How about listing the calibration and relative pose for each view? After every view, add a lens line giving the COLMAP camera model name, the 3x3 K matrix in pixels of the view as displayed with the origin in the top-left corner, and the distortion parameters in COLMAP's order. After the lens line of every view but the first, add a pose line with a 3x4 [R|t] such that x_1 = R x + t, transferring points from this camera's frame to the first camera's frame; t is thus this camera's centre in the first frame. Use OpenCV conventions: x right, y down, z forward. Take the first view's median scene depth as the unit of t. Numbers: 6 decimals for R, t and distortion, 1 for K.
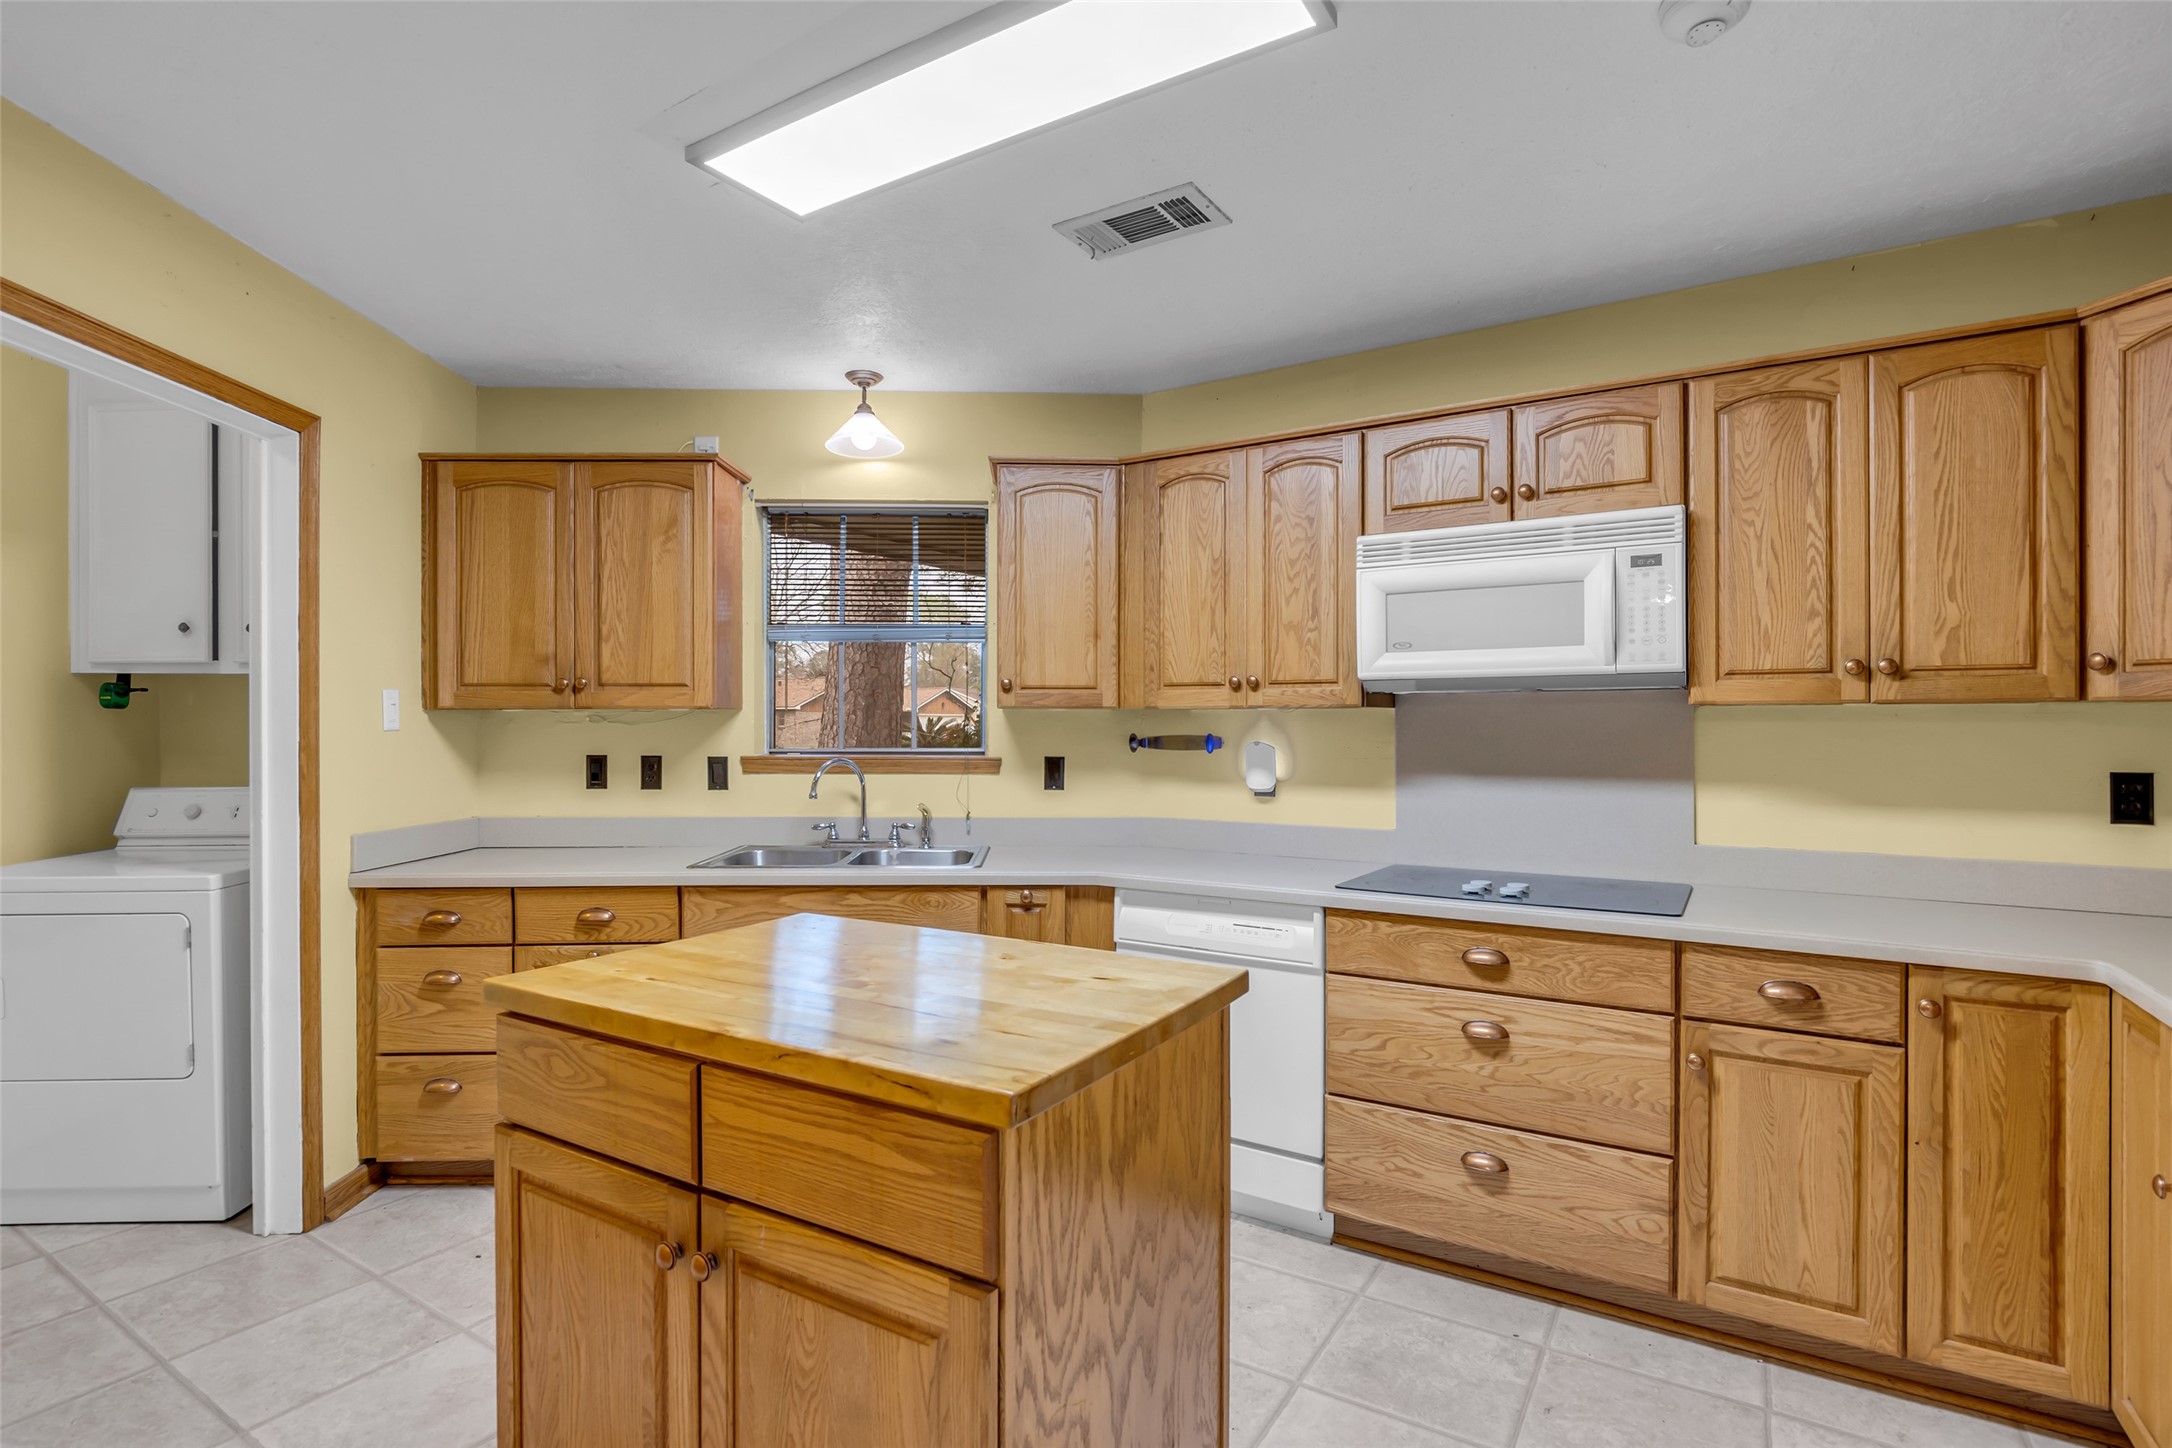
lens RADIAL K [[1038.2, 0, 1095.5], [0, 1038.2, 732.8], [0, 0, 1]] dist [-0.017511, 0.002396]
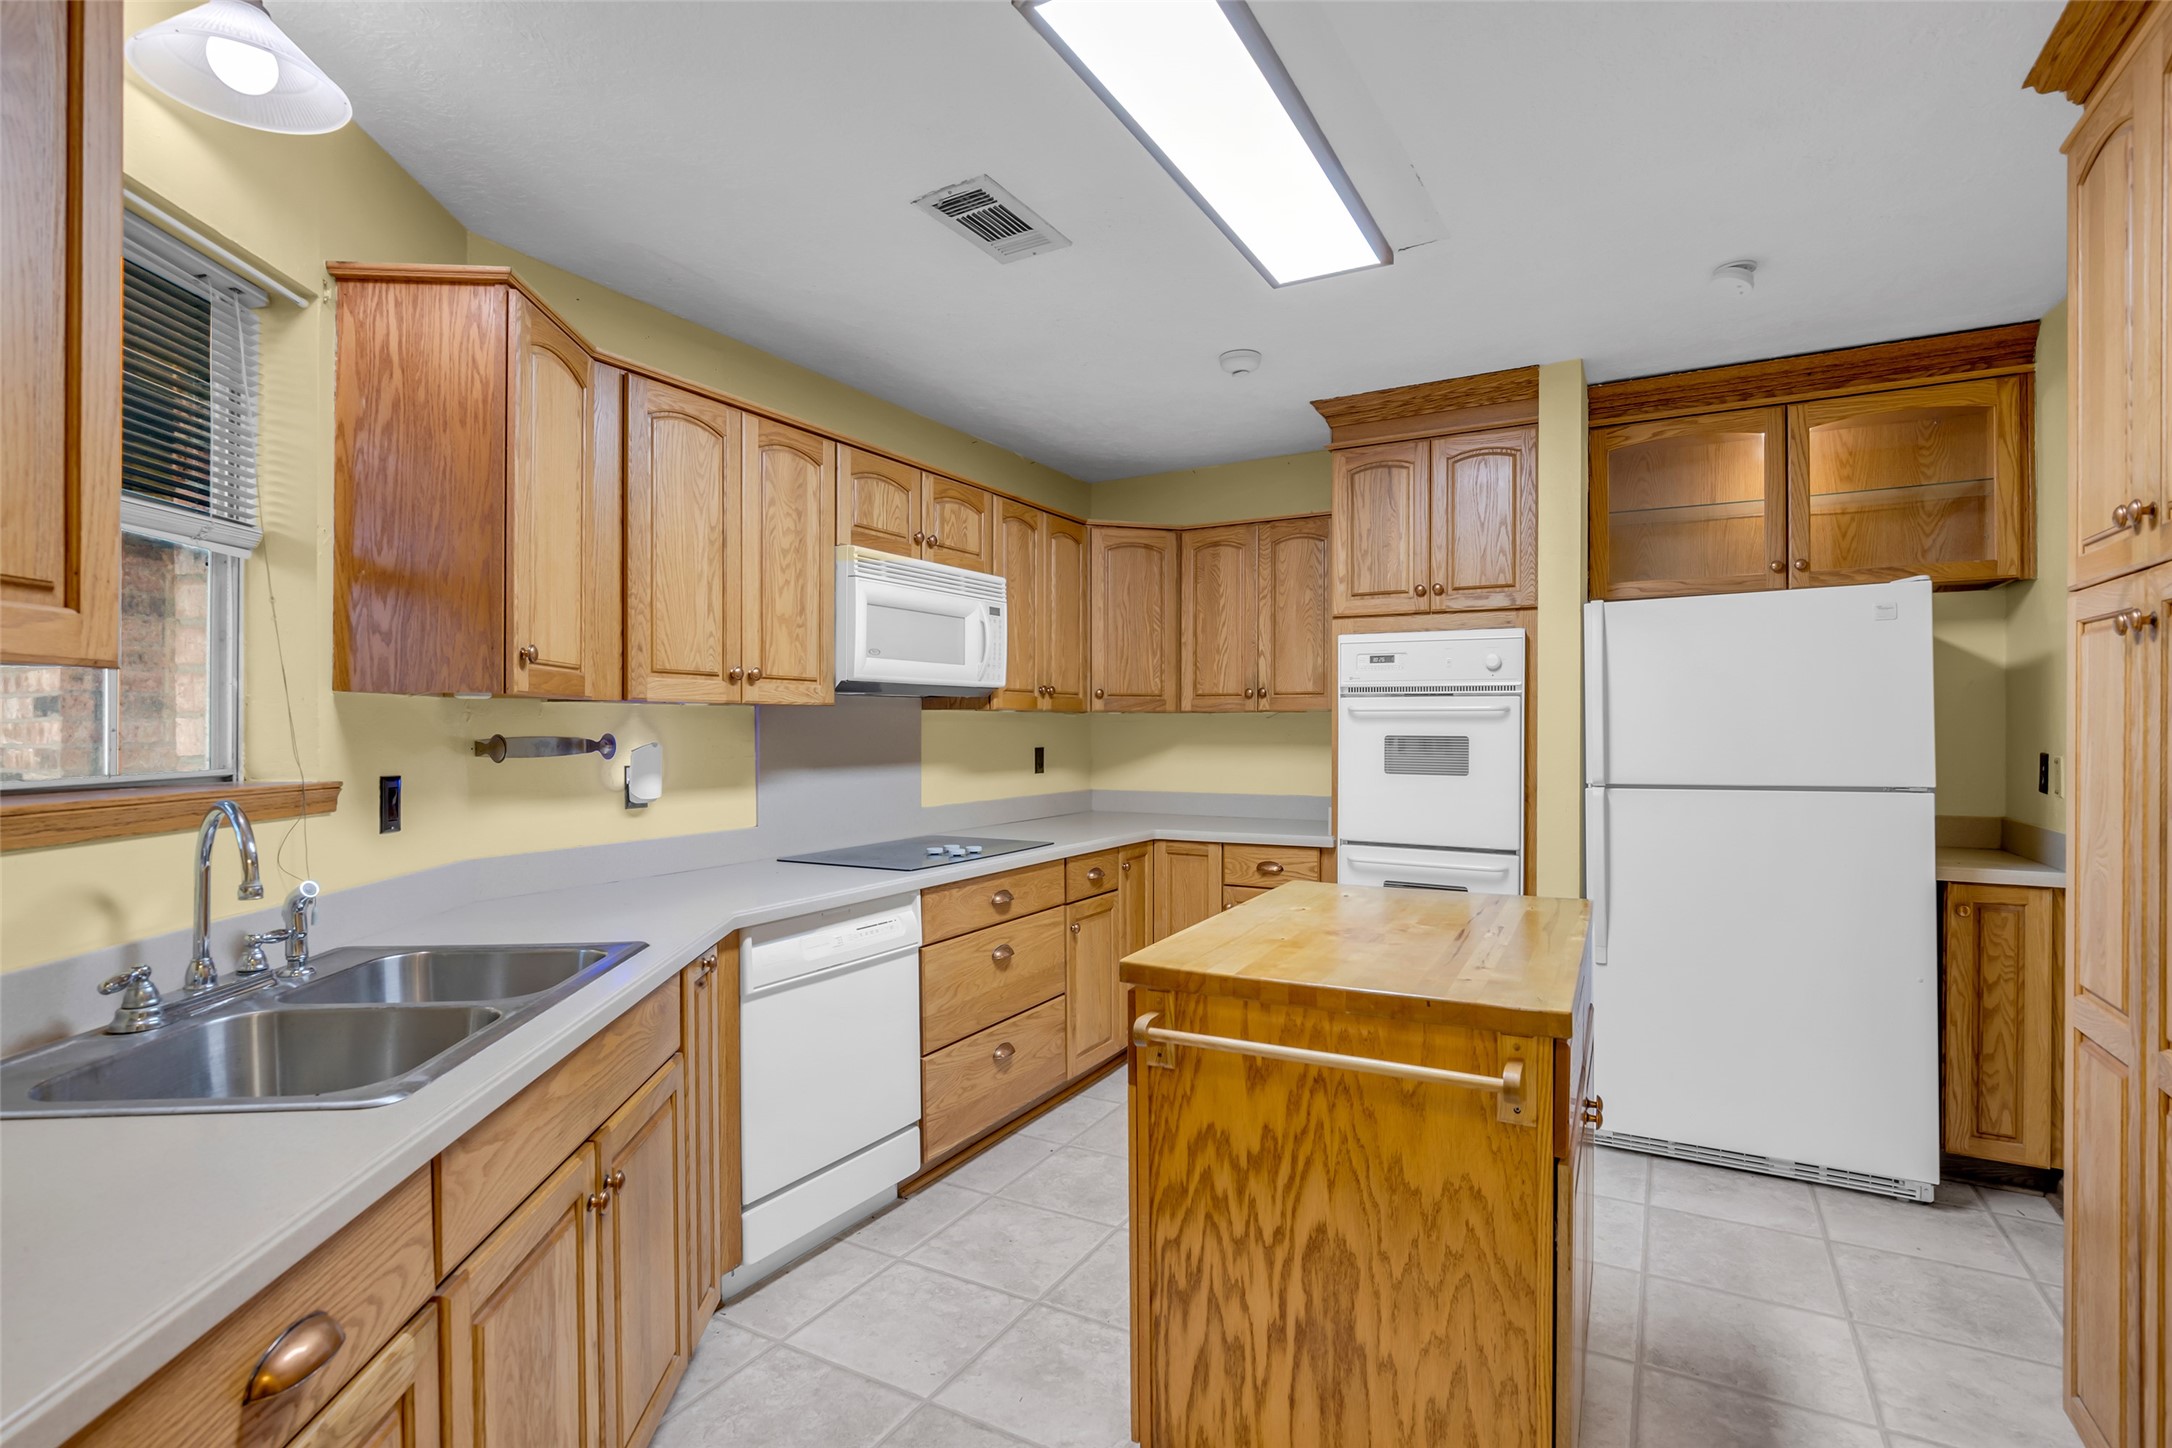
lens RADIAL K [[1038.2, 0, 1095.1], [0, 1038.2, 720.6], [0, 0, 1]] dist [-0.017511, 0.002396]
pose [[-0.053857, 0.000090, 0.998549, -0.791655], [0.002402, 0.999997, 0.000040, -0.008942], [-0.998546, 0.002401, -0.053857, 0.780038]]
